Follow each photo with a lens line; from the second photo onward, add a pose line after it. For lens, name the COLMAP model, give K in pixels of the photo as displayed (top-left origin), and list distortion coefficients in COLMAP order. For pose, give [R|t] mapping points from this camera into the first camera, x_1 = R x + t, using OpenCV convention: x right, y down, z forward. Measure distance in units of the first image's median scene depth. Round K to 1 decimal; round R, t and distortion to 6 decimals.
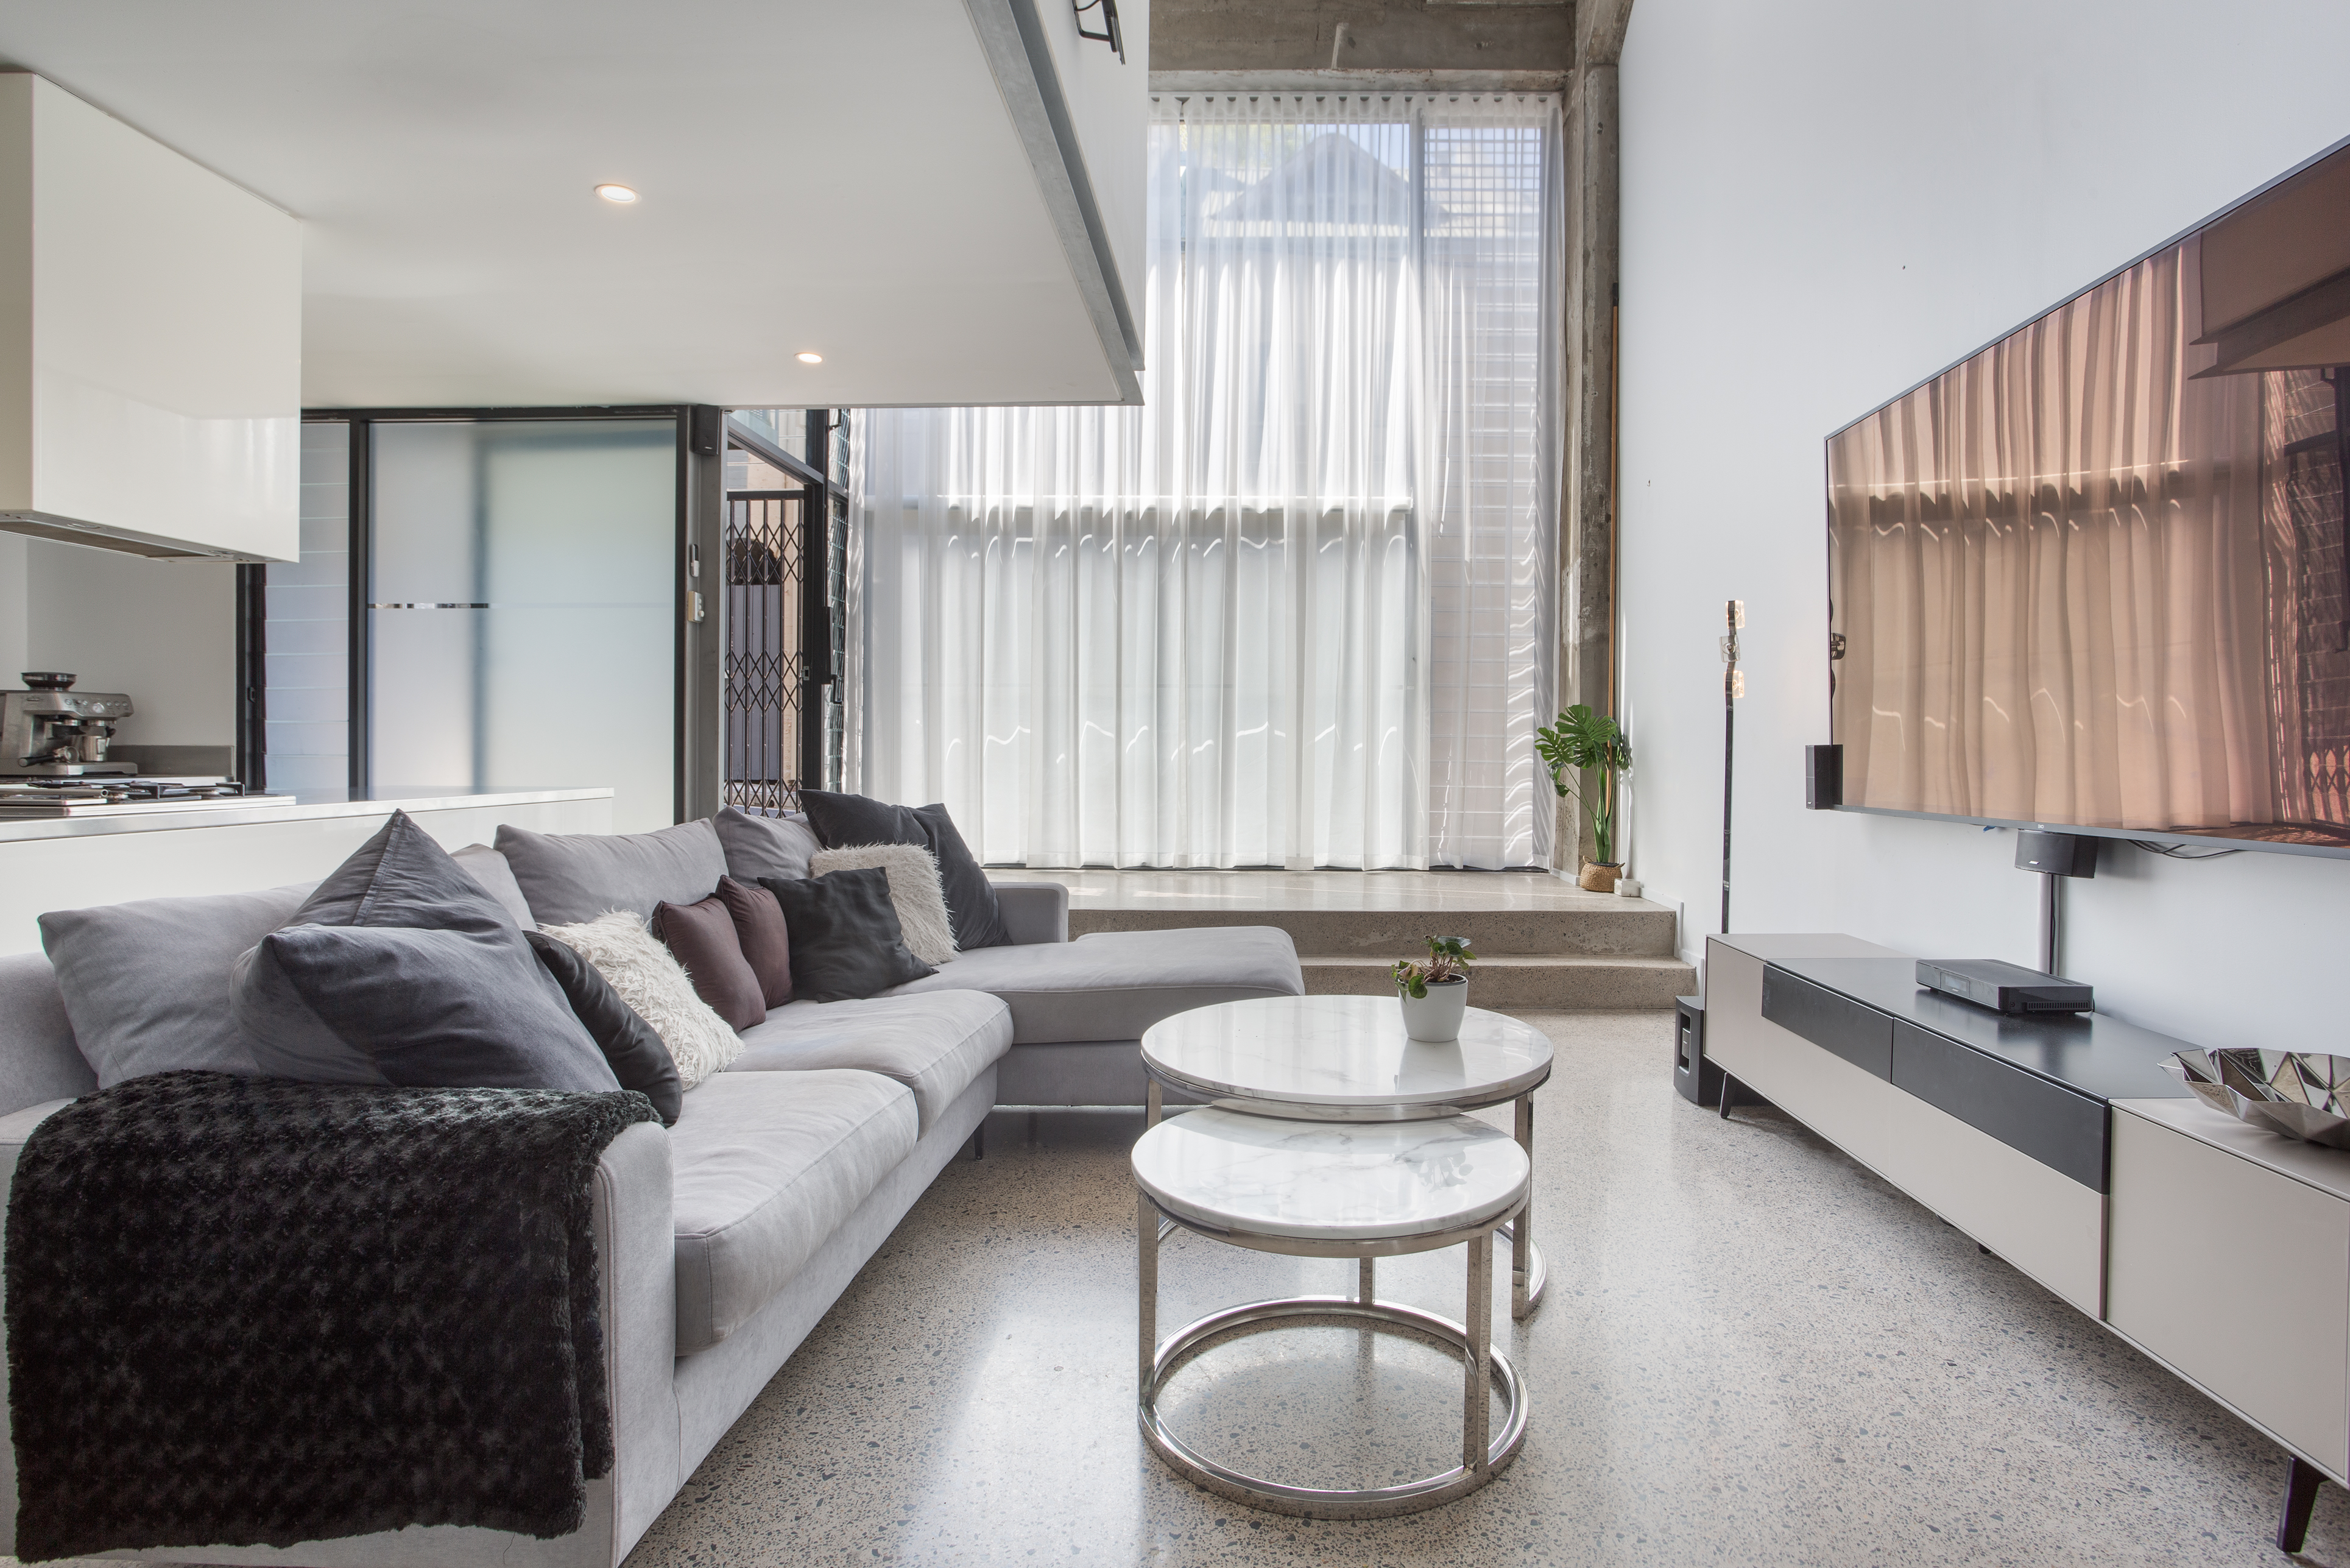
lens RADIAL K [[1199.3, 0, 1180.2], [0, 1199.3, 763.8], [0, 0, 1]] dist [0.001817, 0.001268]
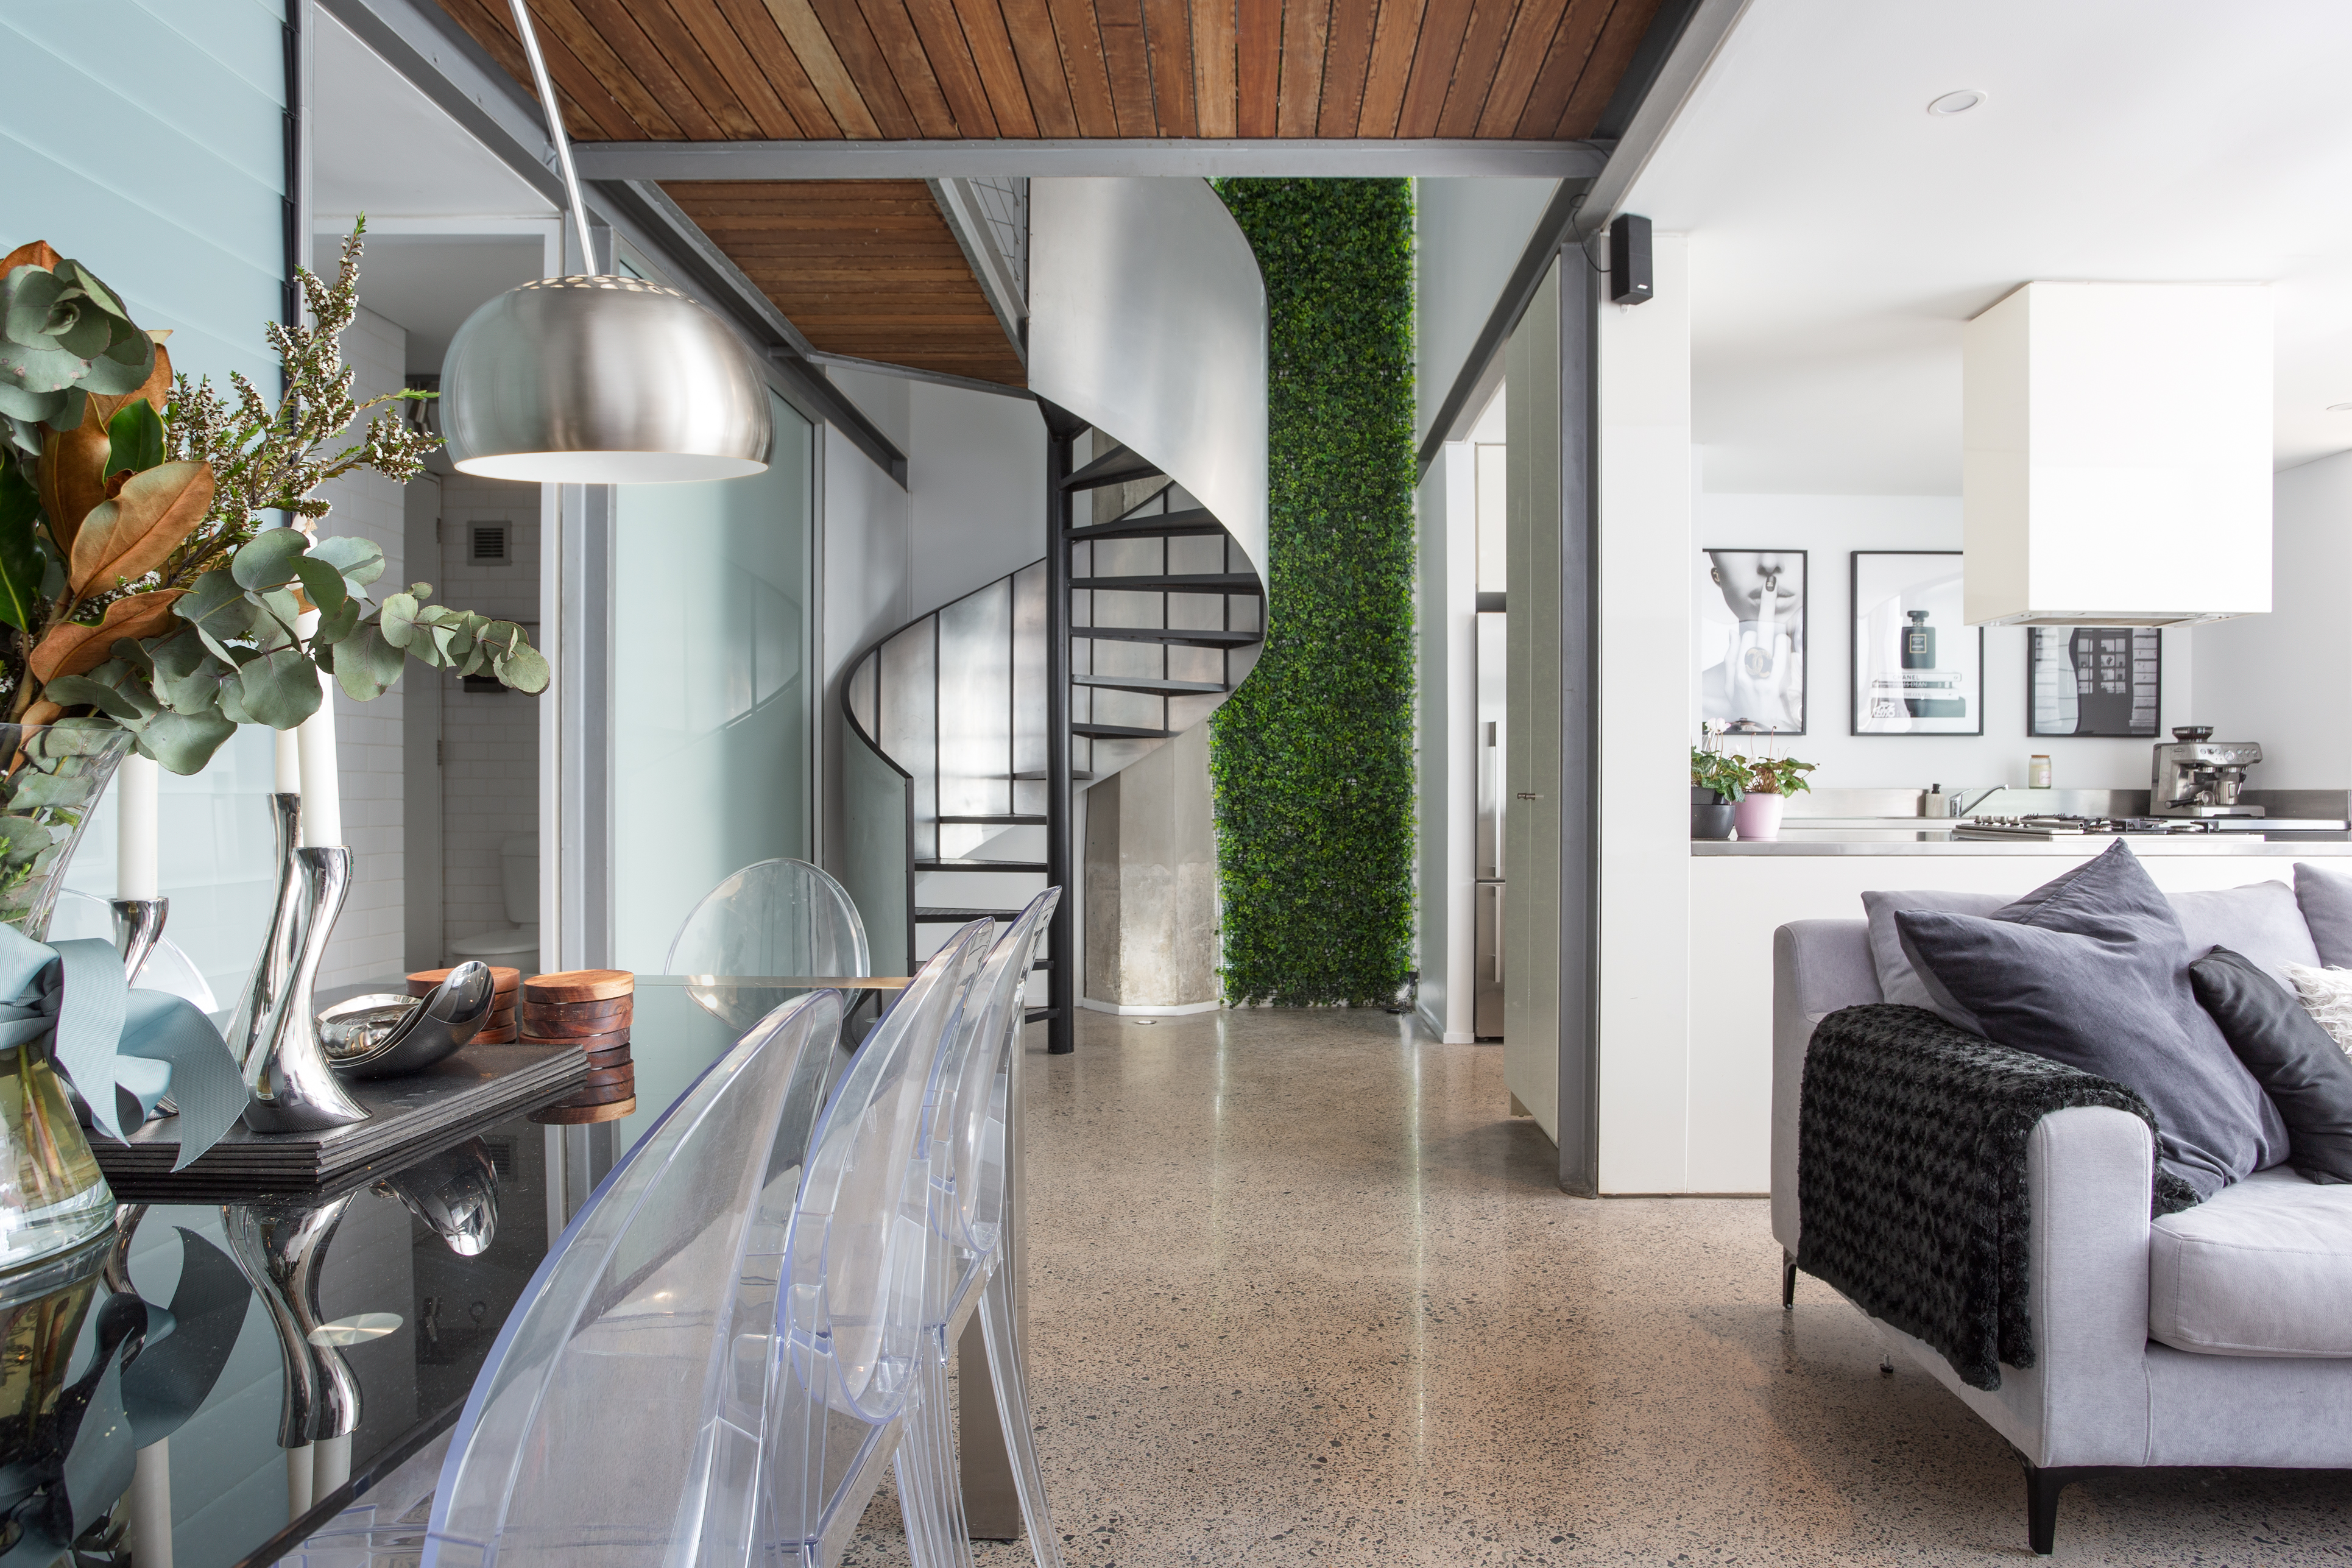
lens RADIAL K [[1276.1, 0, 1181.3], [0, 1276.1, 793.8], [0, 0, 1]] dist [-0.000456, -0.000011]
pose [[0.001732, -0.004048, -0.999990, 0.491462], [-0.013312, 0.999903, -0.004070, 0.010737], [0.999910, 0.013319, 0.001678, 0.071448]]
